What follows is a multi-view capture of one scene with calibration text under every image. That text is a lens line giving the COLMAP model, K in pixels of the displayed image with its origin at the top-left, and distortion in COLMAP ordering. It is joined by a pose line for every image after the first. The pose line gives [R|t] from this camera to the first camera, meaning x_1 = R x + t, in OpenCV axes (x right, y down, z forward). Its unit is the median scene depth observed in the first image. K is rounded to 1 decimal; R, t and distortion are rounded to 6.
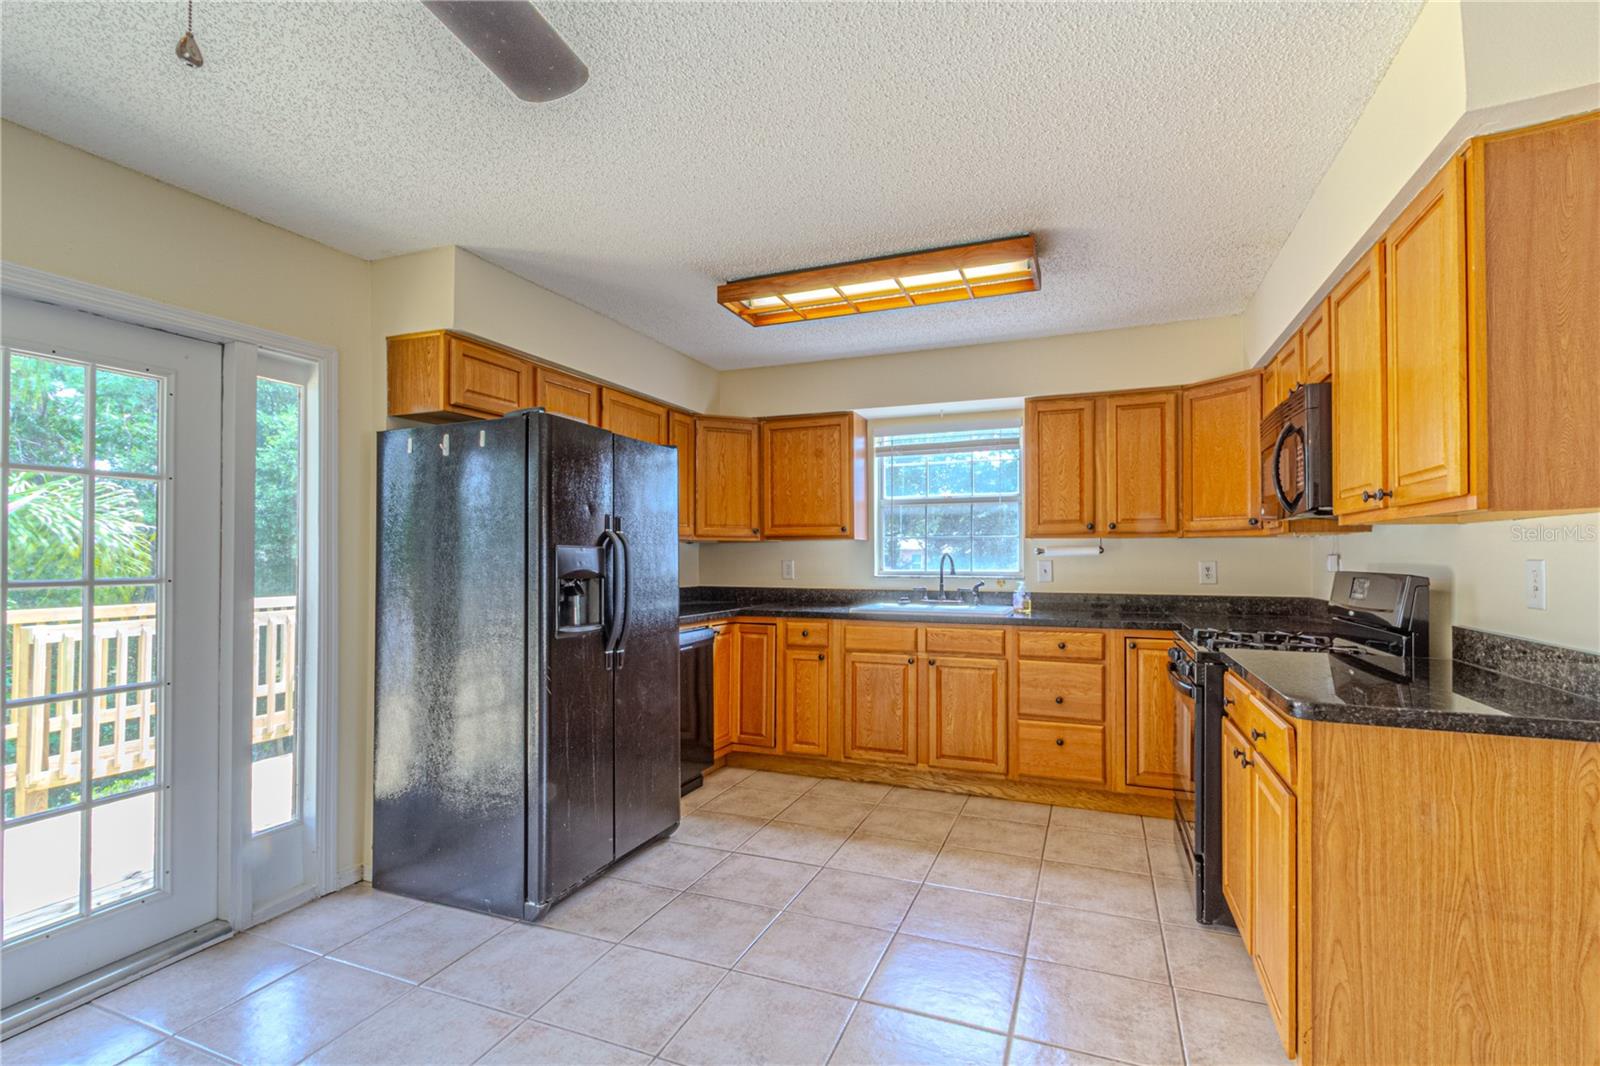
lens RADIAL K [[735.3, 0, 793.4], [0, 735.3, 545.5], [0, 0, 1]] dist [0.000325, 0.000479]
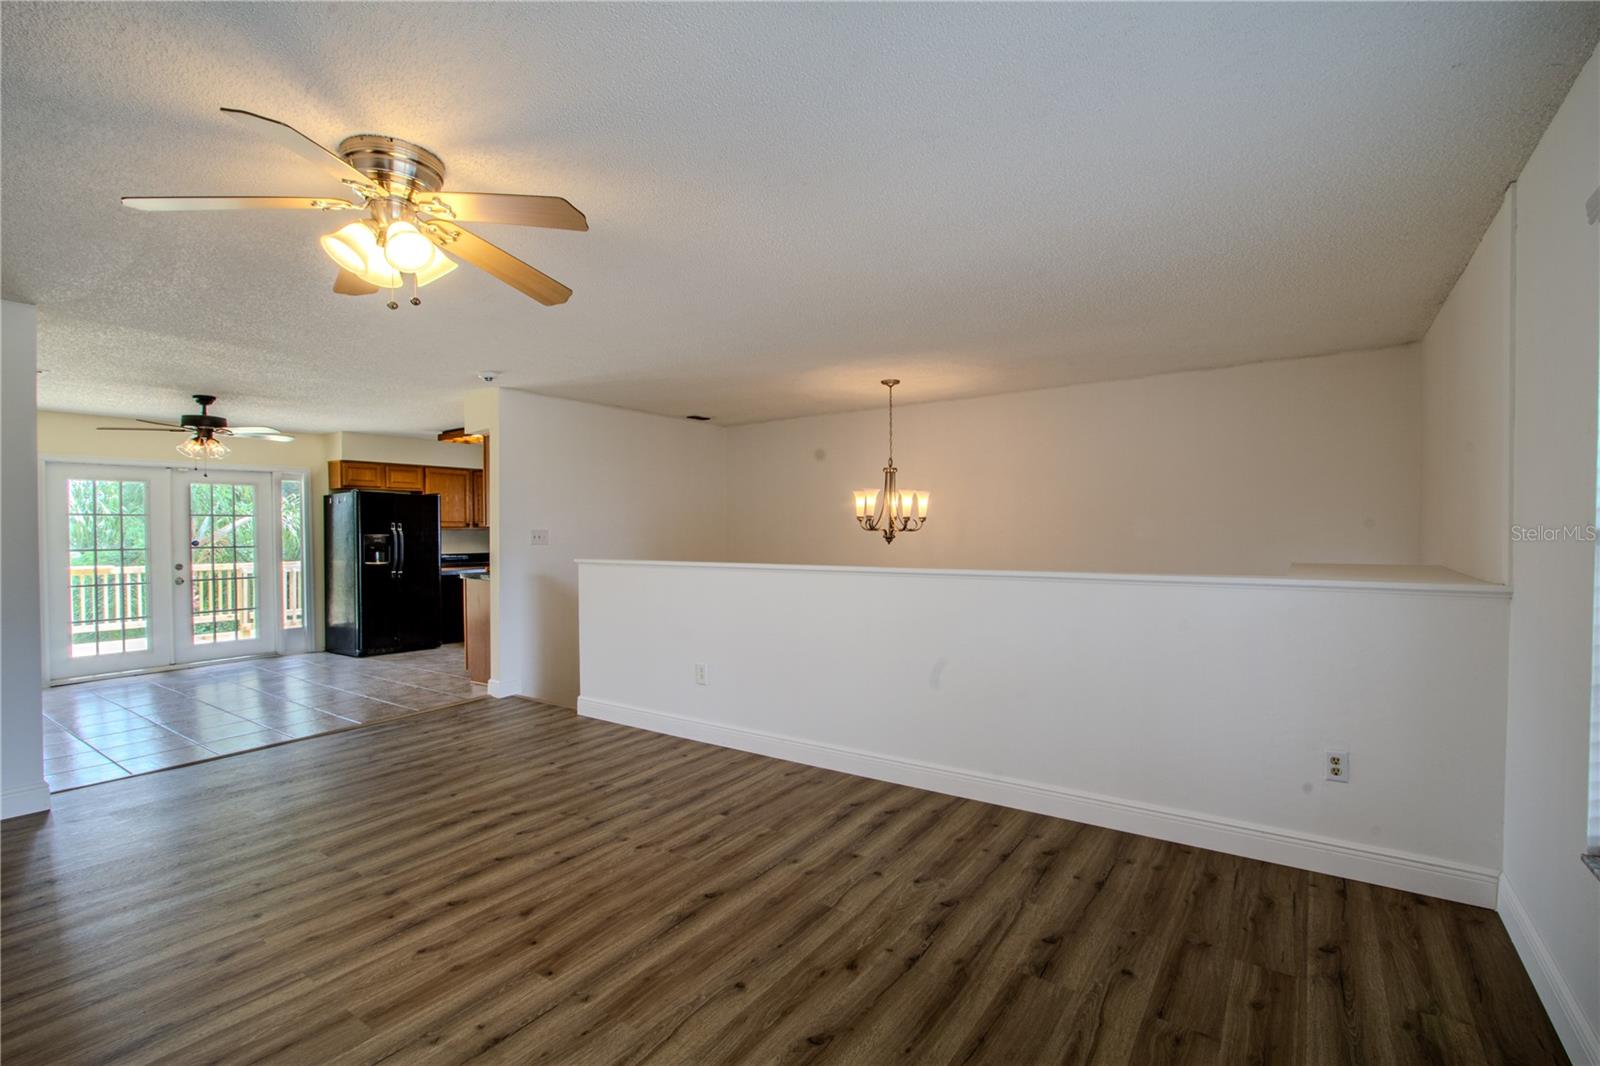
lens RADIAL K [[735.3, 0, 793.4], [0, 735.3, 545.5], [0, 0, 1]] dist [0.000325, 0.000479]
pose [[0.973247, -0.003752, -0.229729, 1.578822], [0.011160, 0.999458, 0.030956, -0.022089], [0.229489, -0.032692, 0.972762, -1.162555]]
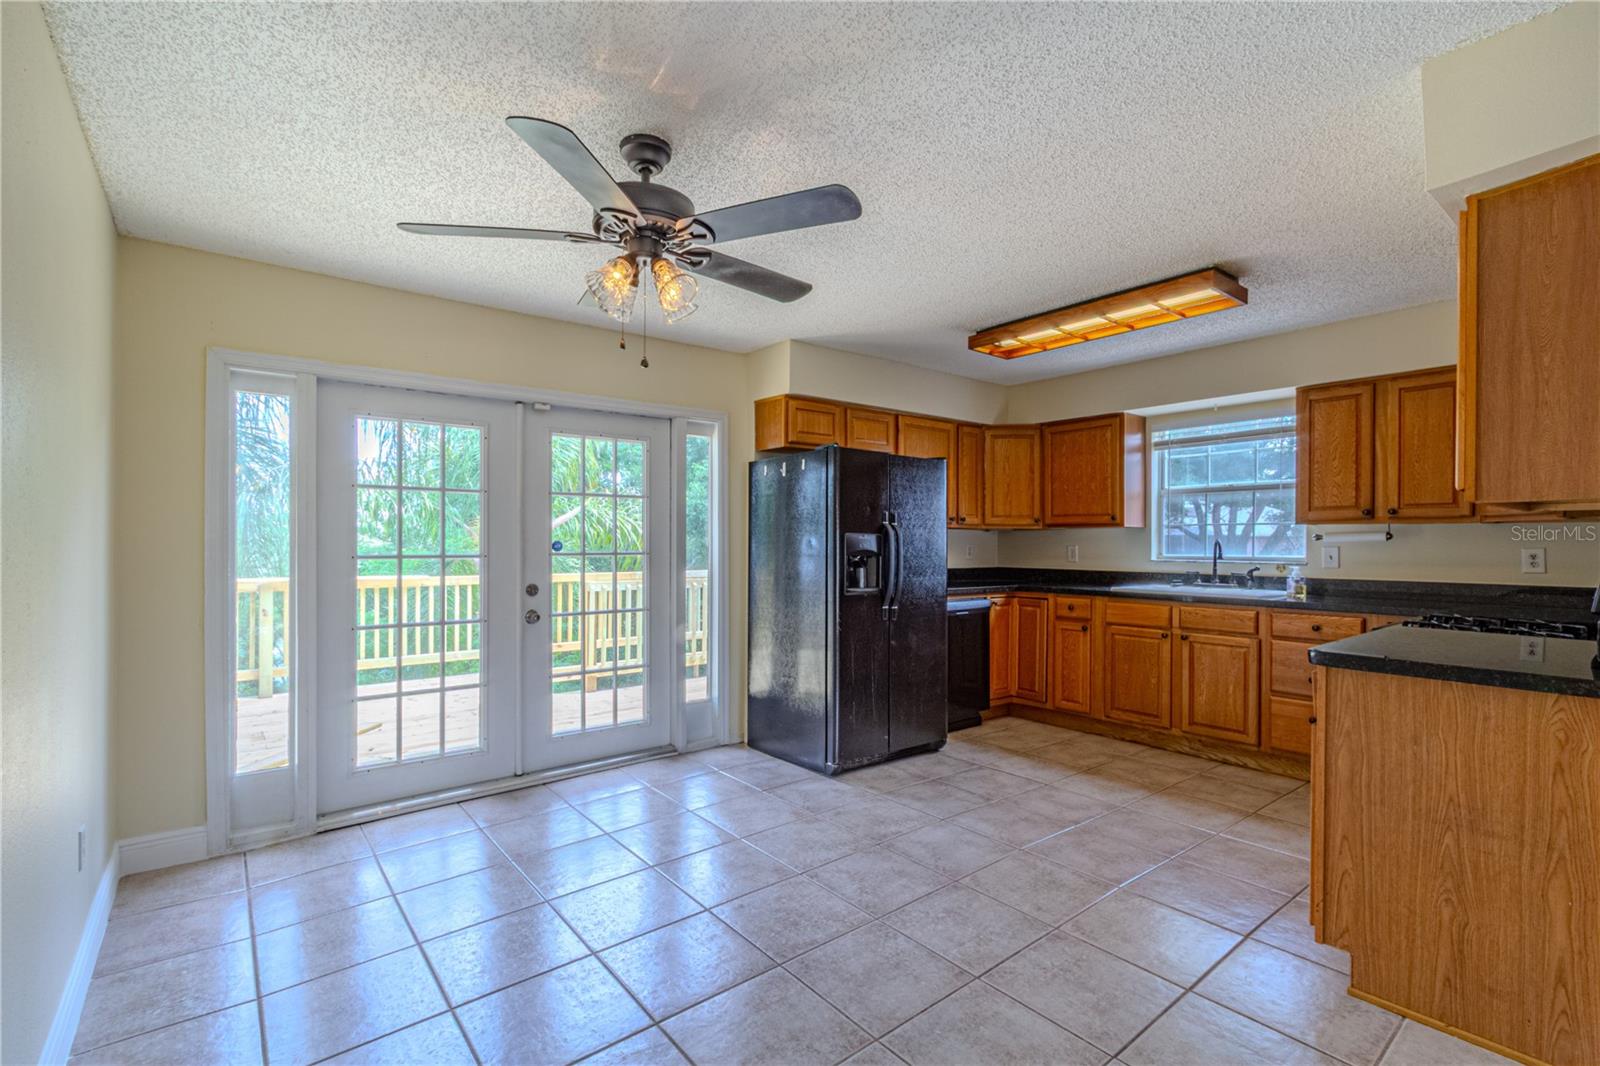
lens RADIAL K [[718.6, 0, 795.4], [0, 718.6, 546.0], [0, 0, 1]] dist [-0.001635, -0.000128]
pose [[0.872750, 0.005252, -0.488140, 0.233686], [0.003677, 0.999843, 0.017333, 0.000088], [0.488154, -0.016922, 0.872593, -0.258236]]
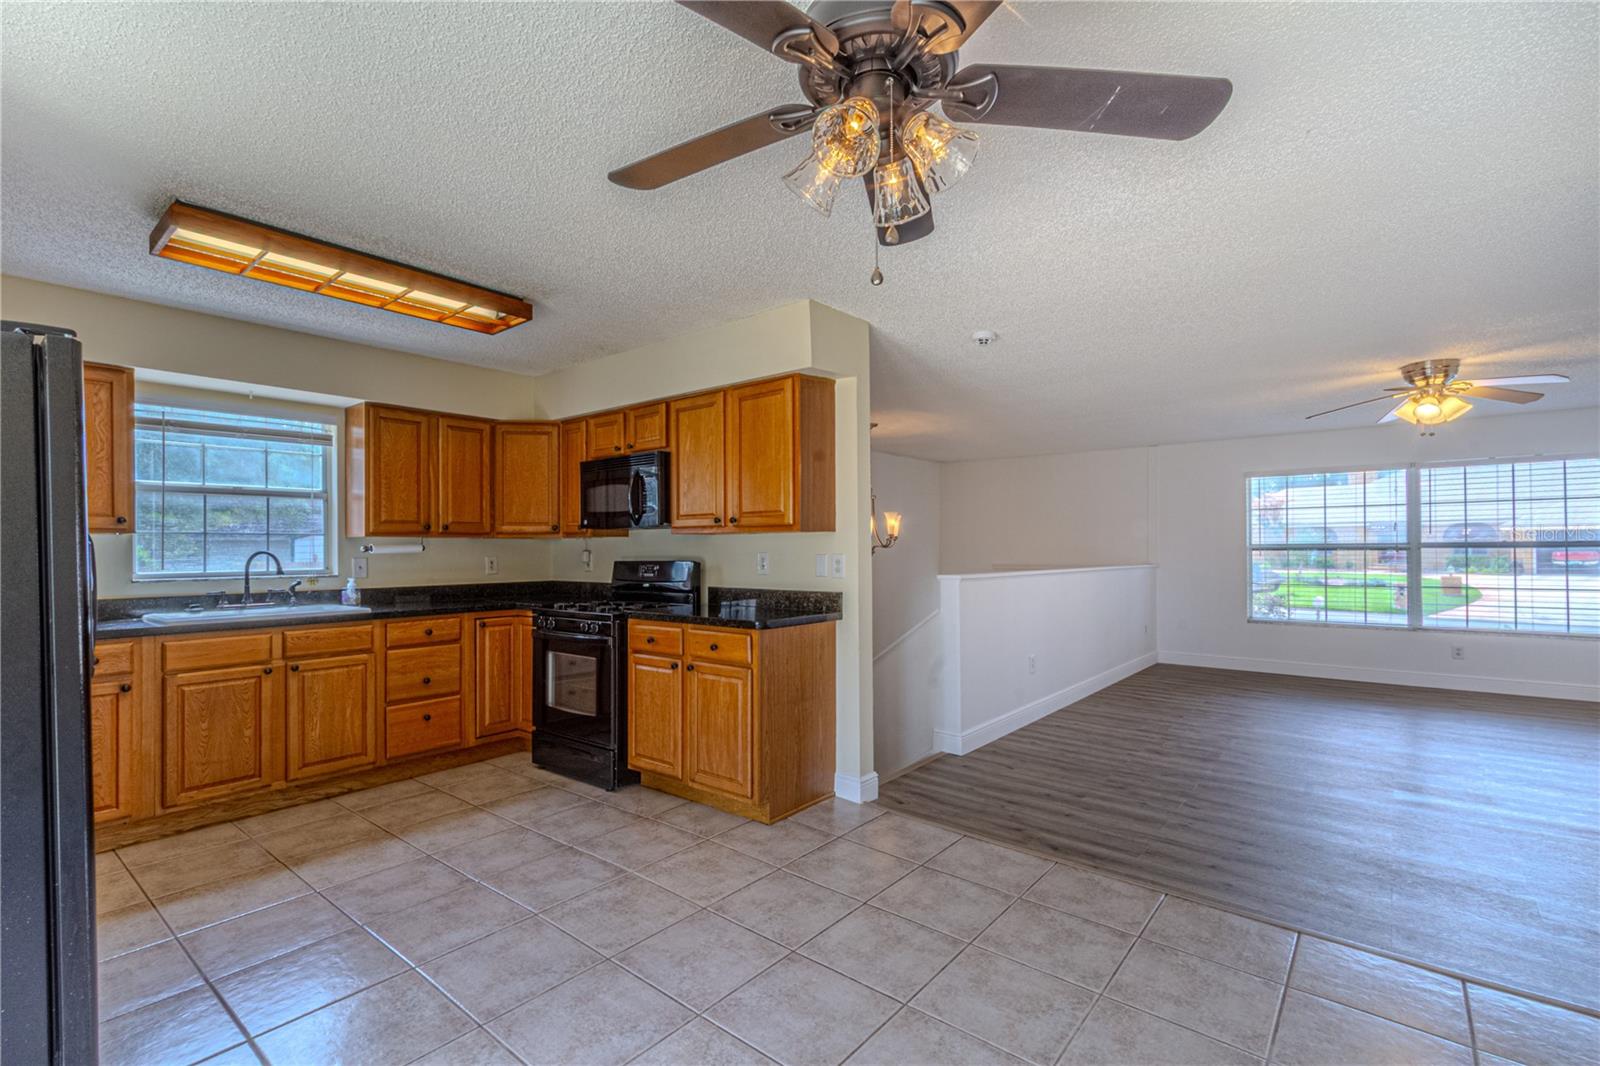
lens RADIAL K [[718.6, 0, 795.4], [0, 718.6, 546.0], [0, 0, 1]] dist [-0.001635, -0.000128]
pose [[0.296365, 0.002050, 0.955073, -0.564266], [-0.007030, 0.999975, 0.000036, -0.000611], [-0.955049, -0.006725, 0.296372, 0.142247]]
